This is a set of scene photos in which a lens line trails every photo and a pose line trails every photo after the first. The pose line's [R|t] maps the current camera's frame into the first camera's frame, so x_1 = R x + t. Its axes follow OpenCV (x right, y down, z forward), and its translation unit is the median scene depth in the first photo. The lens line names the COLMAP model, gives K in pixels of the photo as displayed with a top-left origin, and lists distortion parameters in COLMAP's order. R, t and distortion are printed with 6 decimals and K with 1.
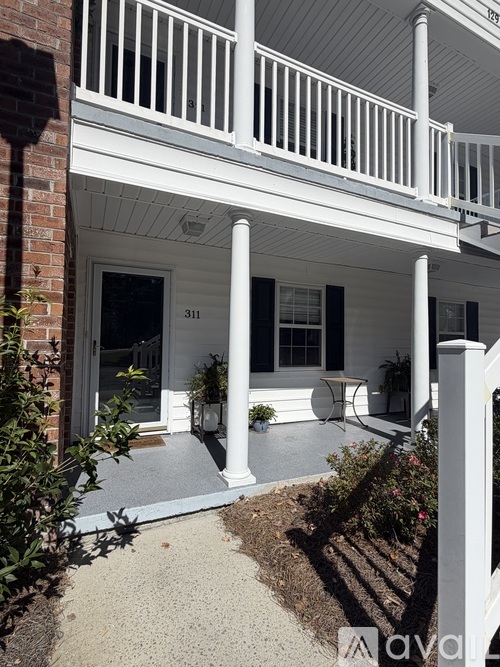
lens RADIAL K [[341.3, 0, 248.2], [0, 341.3, 328.5], [0, 0, 1]] dist [0.006498, 0.000511]
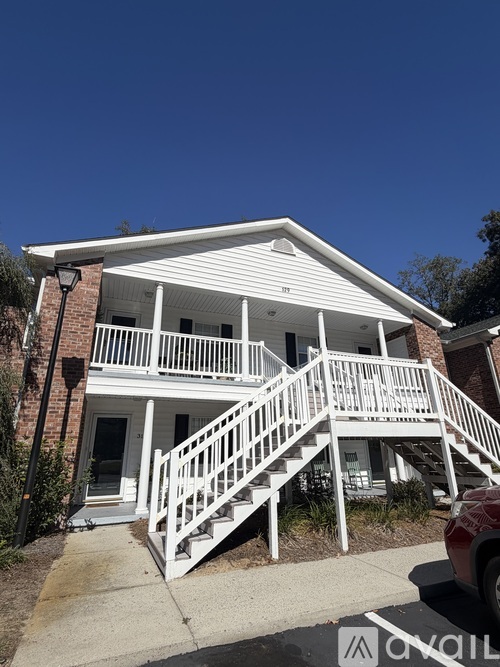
lens RADIAL K [[341.3, 0, 248.2], [0, 341.3, 328.5], [0, 0, 1]] dist [0.006498, 0.000511]
pose [[0.998630, -0.038956, -0.034949, 1.057647], [0.026982, 0.955426, -0.293994, -0.073983], [0.044844, 0.292648, 0.955168, -2.016827]]
